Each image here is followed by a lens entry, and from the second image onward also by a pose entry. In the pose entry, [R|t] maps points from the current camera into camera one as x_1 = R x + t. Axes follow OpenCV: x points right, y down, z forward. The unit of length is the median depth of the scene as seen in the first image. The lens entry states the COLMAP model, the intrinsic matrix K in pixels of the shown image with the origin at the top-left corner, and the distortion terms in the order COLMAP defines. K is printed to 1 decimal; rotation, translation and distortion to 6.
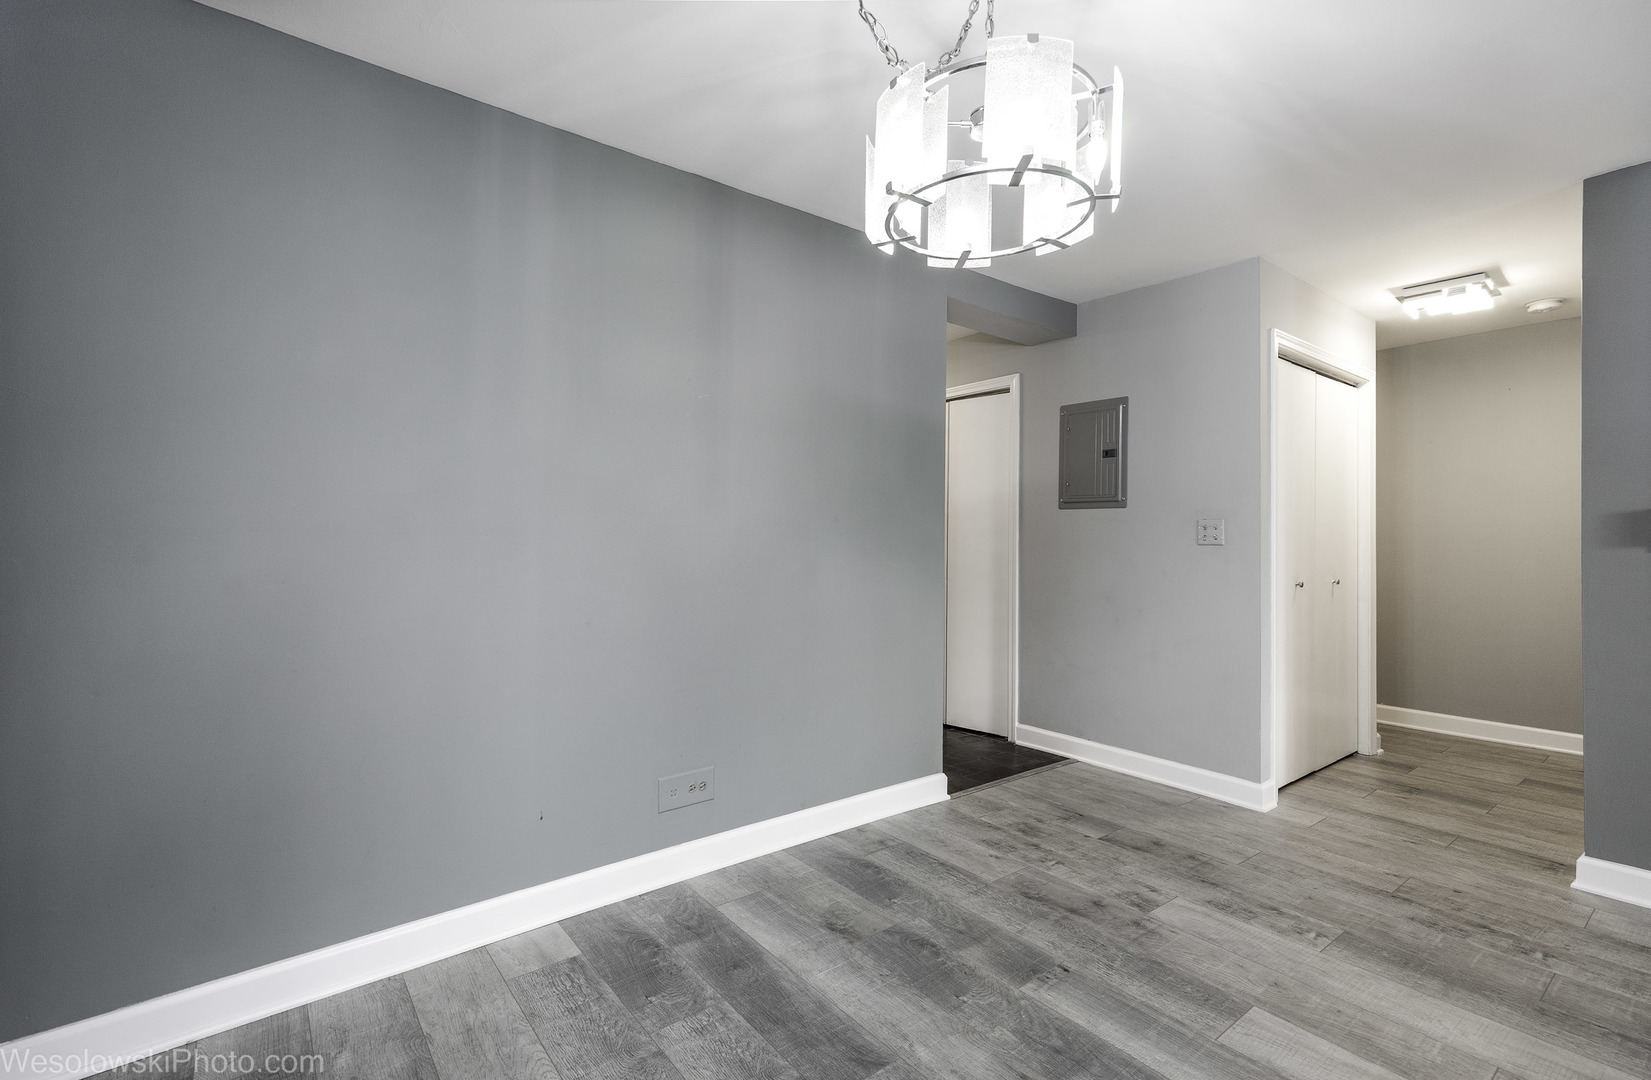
lens RADIAL K [[753.2, 0, 825.5], [0, 753.2, 540.0], [0, 0, 1]] dist [0.009724, -0.000012]
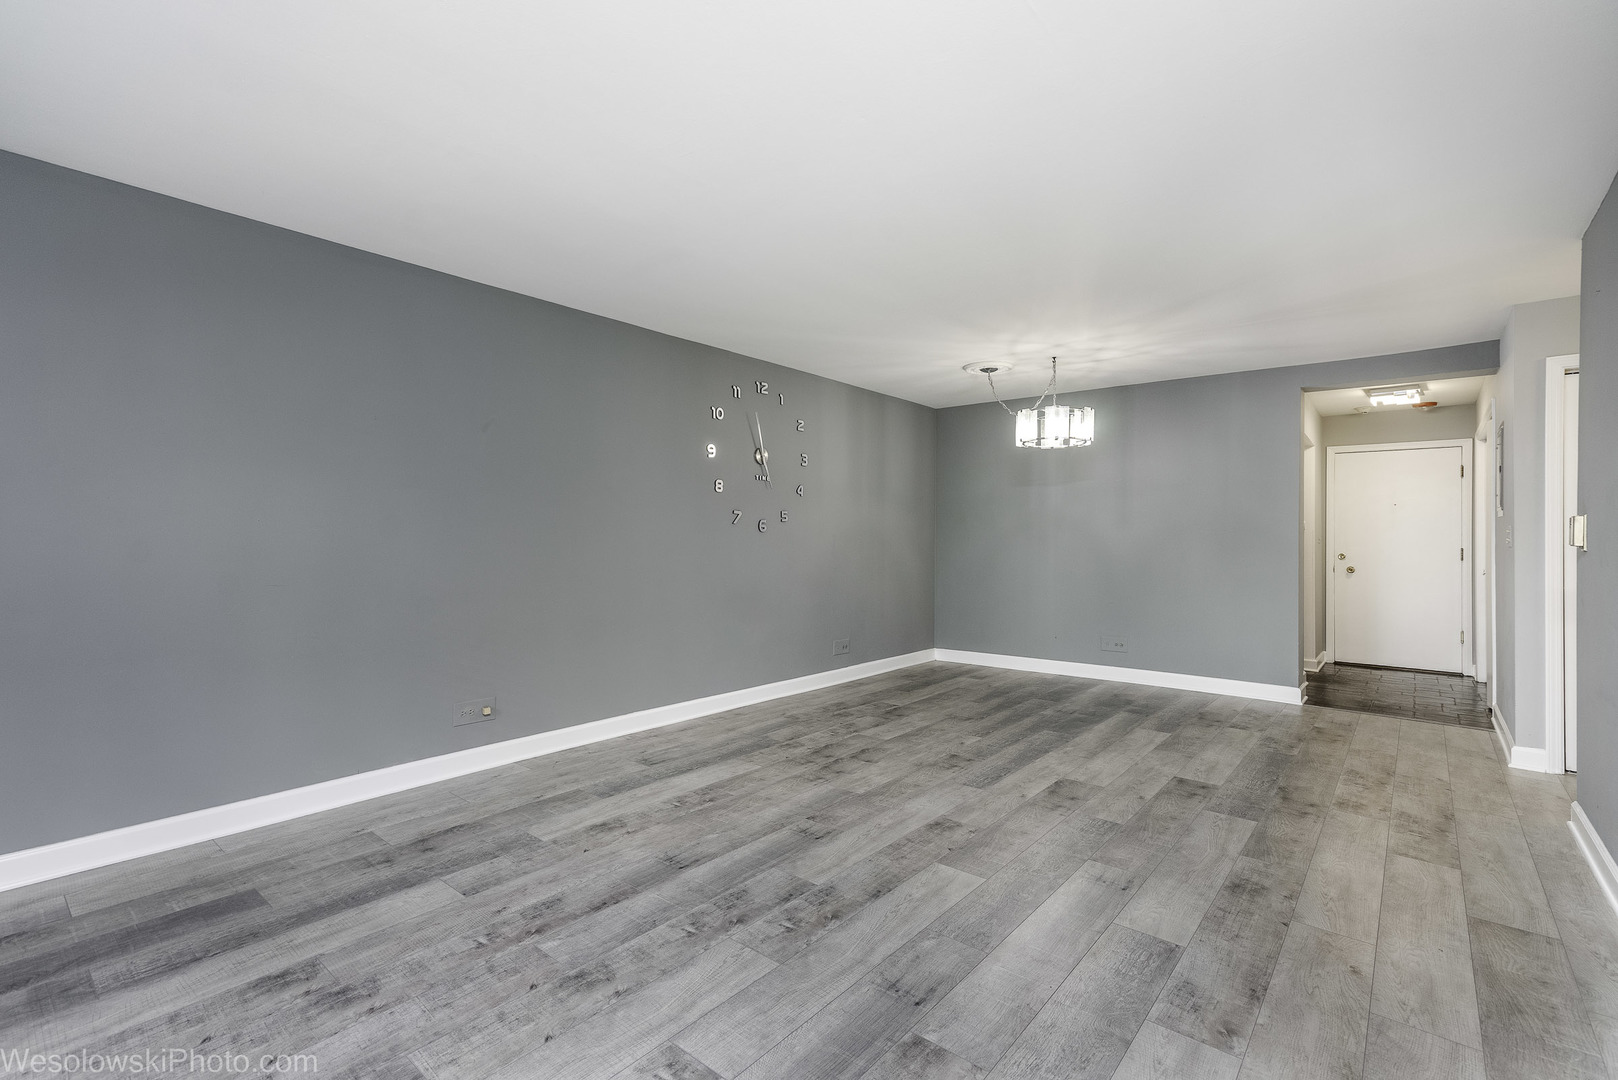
lens RADIAL K [[745.1, 0, 809.0], [0, 745.1, 540.0], [0, 0, 1]] dist [-0.000705, 0.000226]
pose [[0.214187, -0.001103, -0.976792, 2.698813], [-0.006721, 0.999974, -0.002603, 0.005332], [0.976769, 0.007123, 0.214174, -0.669647]]
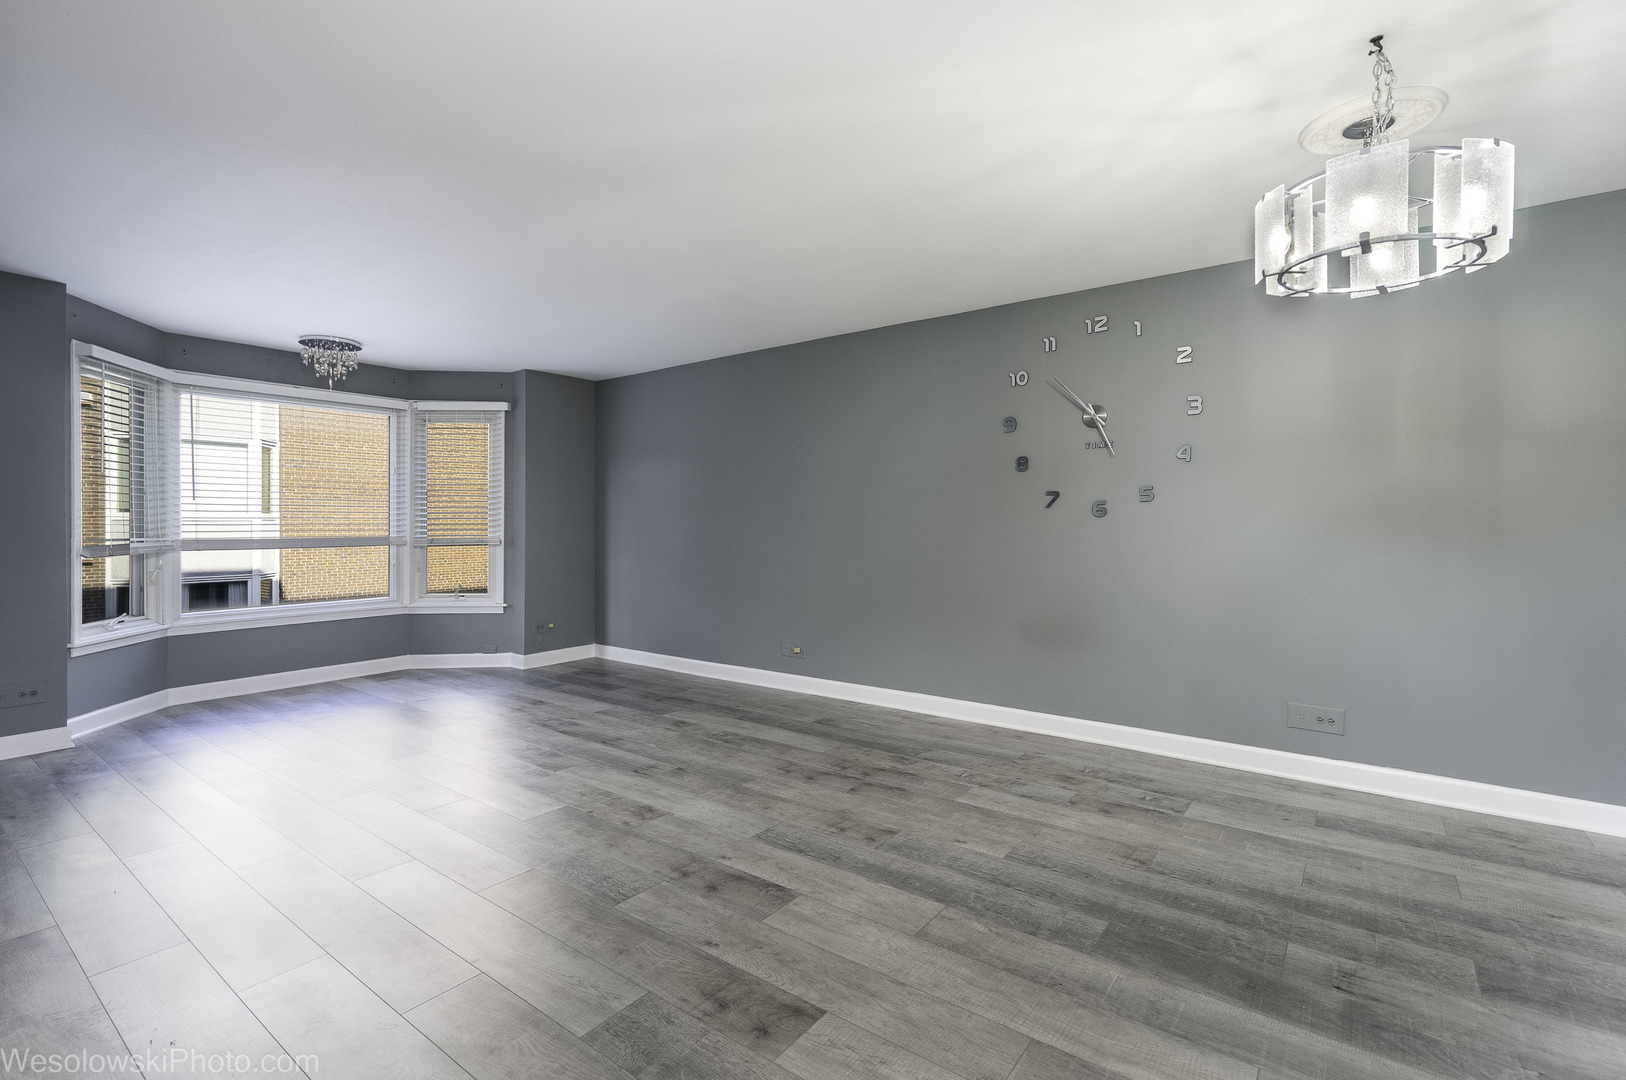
lens RADIAL K [[748.9, 0, 791.0], [0, 748.9, 534.7], [0, 0, 1]] dist [0.000872, 0.005428]
pose [[-0.972785, 0.001507, -0.231704, 1.219474], [-0.001598, 0.999911, 0.013211, -0.007183], [0.231703, 0.013222, -0.972697, 1.664247]]
